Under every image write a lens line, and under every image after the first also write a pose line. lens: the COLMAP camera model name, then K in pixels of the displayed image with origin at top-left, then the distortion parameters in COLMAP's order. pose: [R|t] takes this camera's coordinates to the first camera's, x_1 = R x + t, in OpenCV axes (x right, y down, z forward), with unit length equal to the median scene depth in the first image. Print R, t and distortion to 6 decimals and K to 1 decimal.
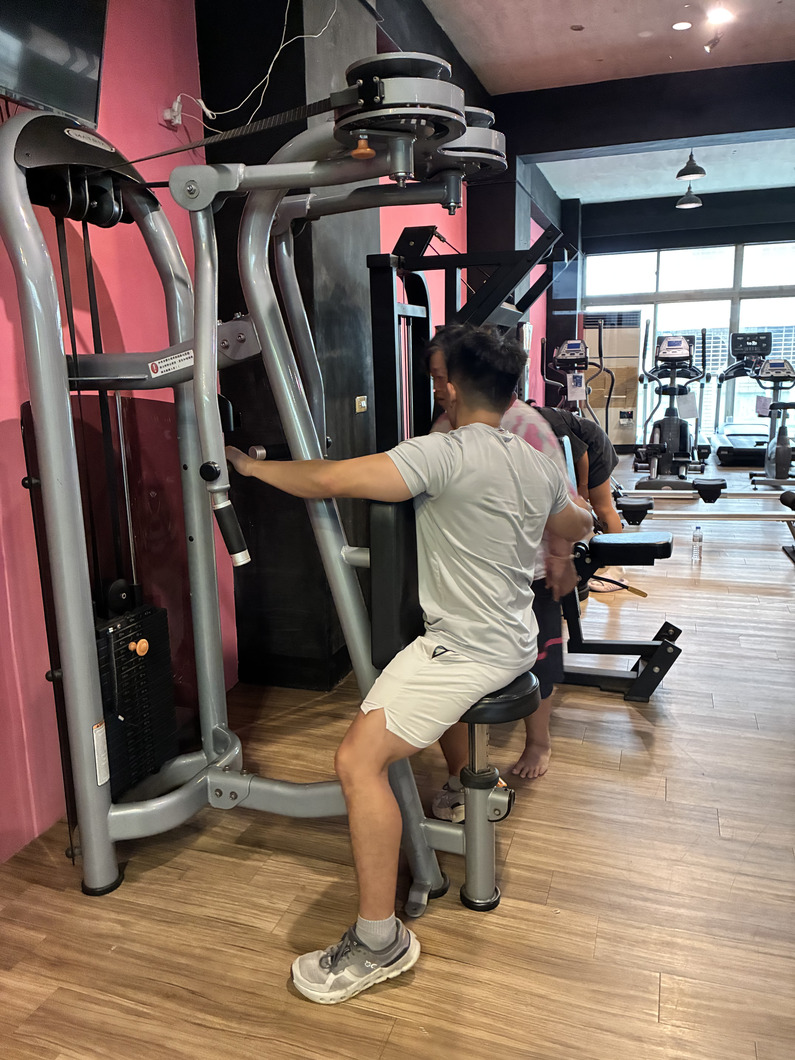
lens RADIAL K [[799.7, 0, 397.5], [0, 799.7, 530.0], [0, 0, 1]] dist [0.058647, -0.066246]
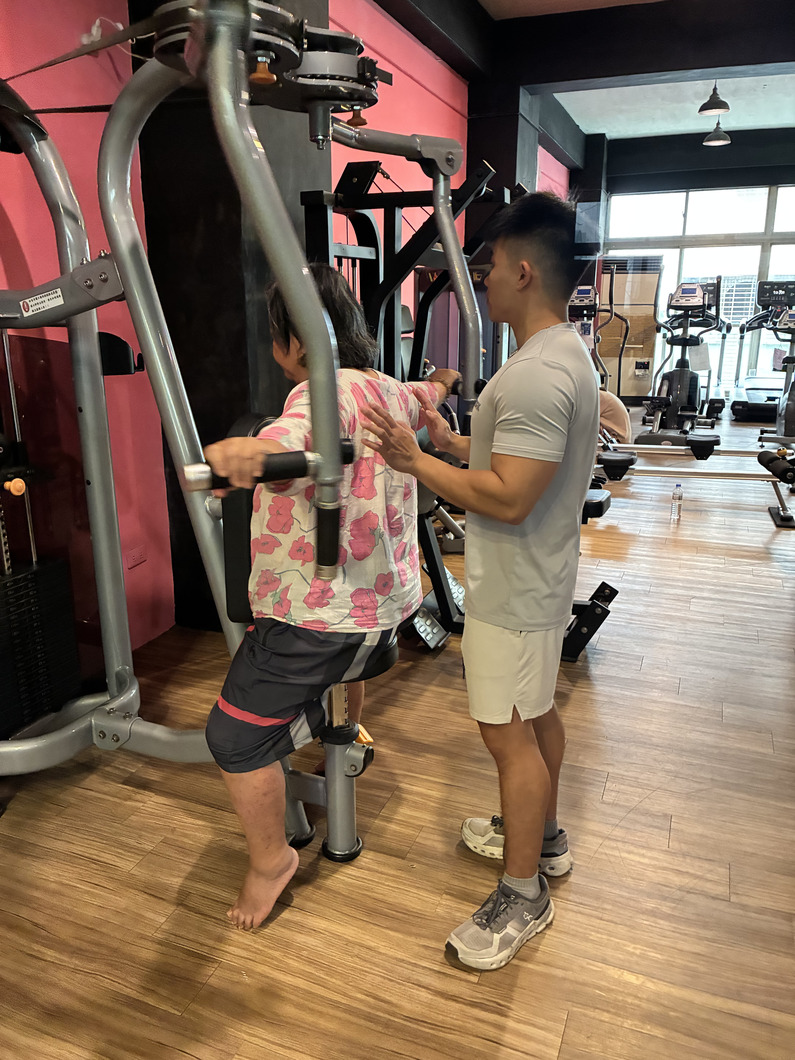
lens RADIAL K [[799.7, 0, 397.5], [0, 799.7, 530.0], [0, 0, 1]] dist [0.058647, -0.066246]
pose [[0.998168, 0.035104, -0.049285, 0.138806], [-0.031667, 0.997122, 0.068883, -0.008718], [0.051561, -0.067196, 0.996407, 0.018326]]
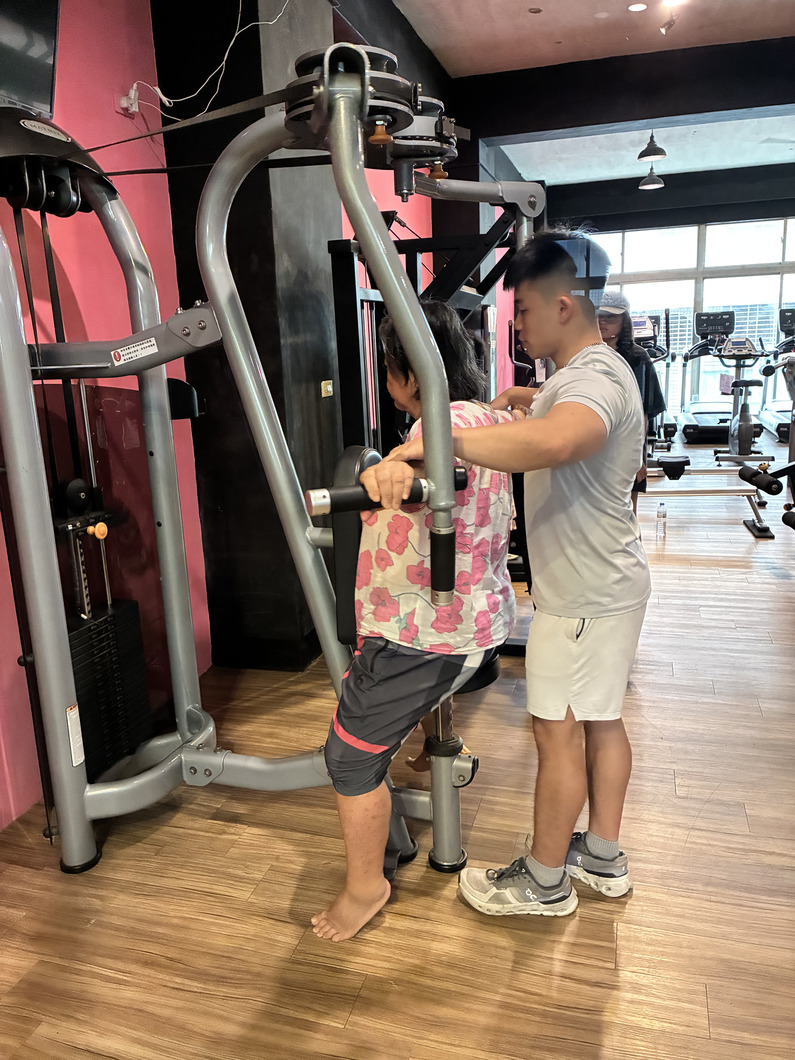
lens RADIAL K [[801.2, 0, 401.9], [0, 801.2, 528.8], [0, 0, 1]] dist [0.051082, -0.049082]
pose [[0.999154, -0.023948, 0.033420, 0.012306], [0.023375, 0.999575, 0.017430, 0.004945], [-0.033823, -0.016634, 0.999289, -0.022595]]
